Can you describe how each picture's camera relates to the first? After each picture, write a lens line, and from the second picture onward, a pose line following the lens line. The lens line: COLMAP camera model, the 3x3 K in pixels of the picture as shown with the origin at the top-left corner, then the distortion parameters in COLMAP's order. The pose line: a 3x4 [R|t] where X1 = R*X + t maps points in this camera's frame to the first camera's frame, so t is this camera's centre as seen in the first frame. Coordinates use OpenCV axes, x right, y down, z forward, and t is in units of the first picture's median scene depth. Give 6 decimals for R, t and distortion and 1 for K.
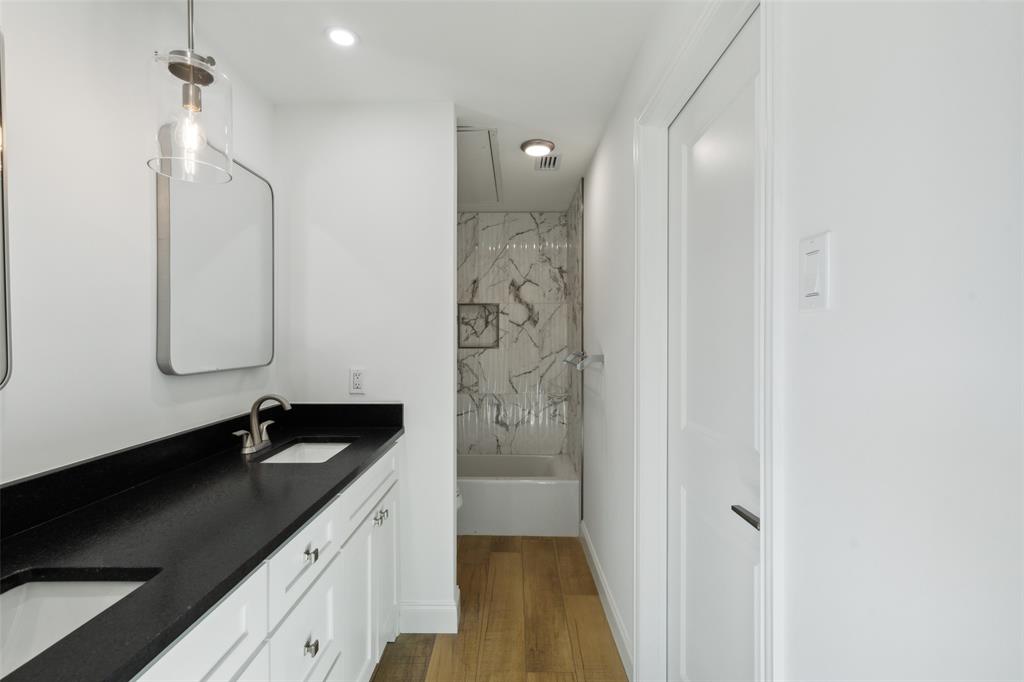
lens RADIAL K [[465.1, 0, 508.5], [0, 465.1, 341.5], [0, 0, 1]] dist [0.009750, -0.001114]
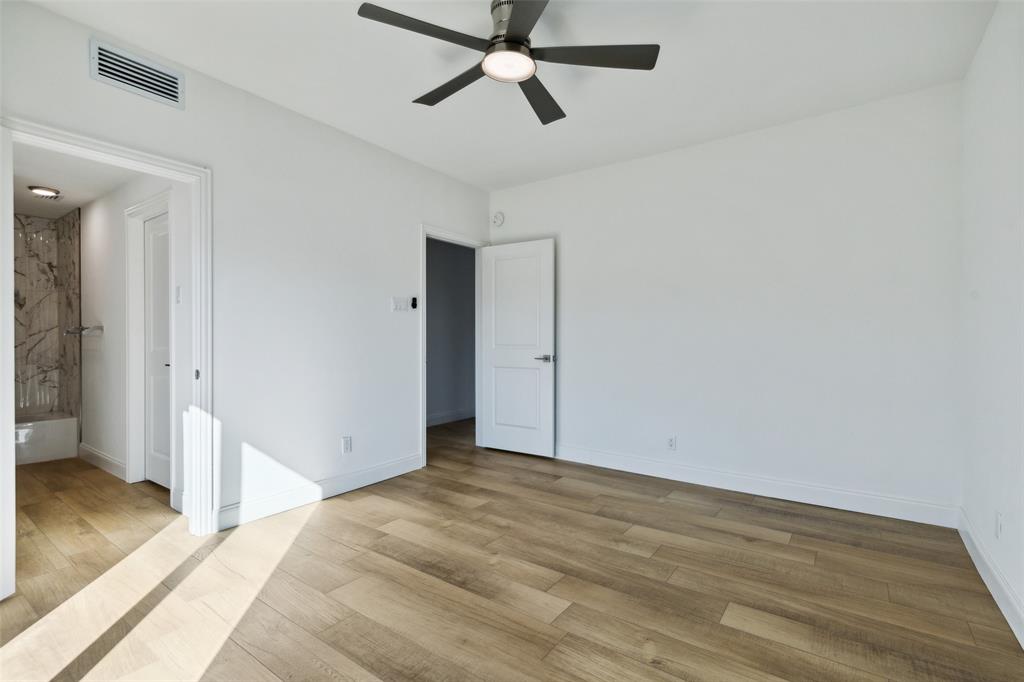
lens RADIAL K [[465.1, 0, 514.9], [0, 465.1, 341.6], [0, 0, 1]] dist [0.009750, -0.001114]
pose [[0.572911, -0.005352, 0.819600, -0.292287], [0.003288, 0.999986, 0.004231, 0.072302], [-0.819611, 0.000271, 0.572920, -1.058062]]
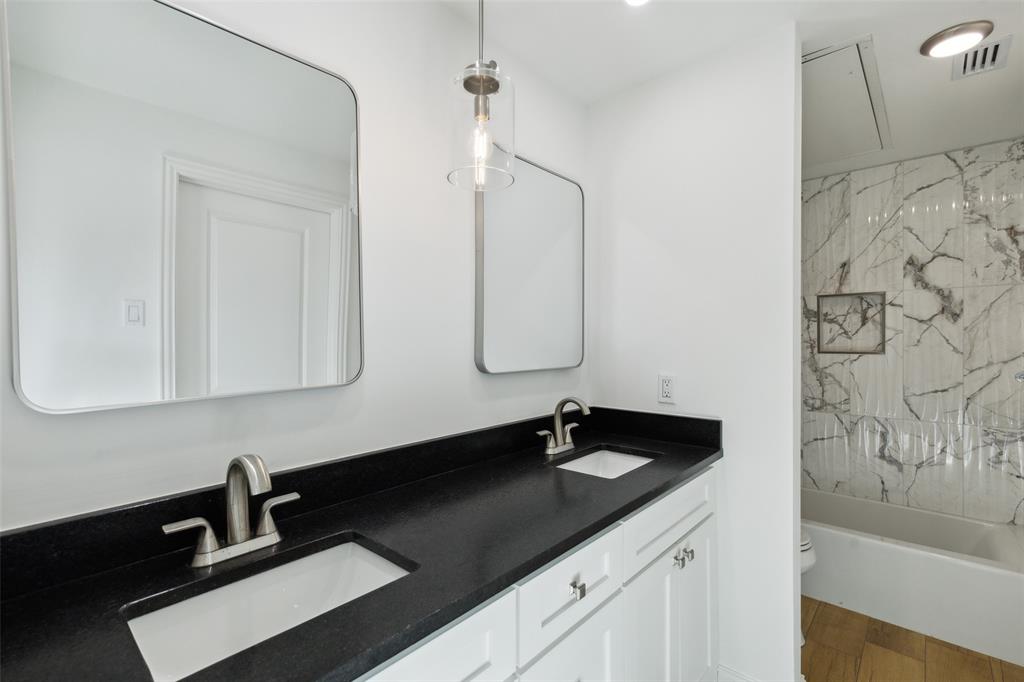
lens RADIAL K [[465.1, 0, 512.6], [0, 465.1, 341.8], [0, 0, 1]] dist [0.009750, -0.001114]
pose [[0.757320, 0.000386, -0.653044, 0.021785], [-0.003747, 0.999986, -0.003753, 0.000599], [0.653033, 0.005289, 0.757311, 0.110974]]
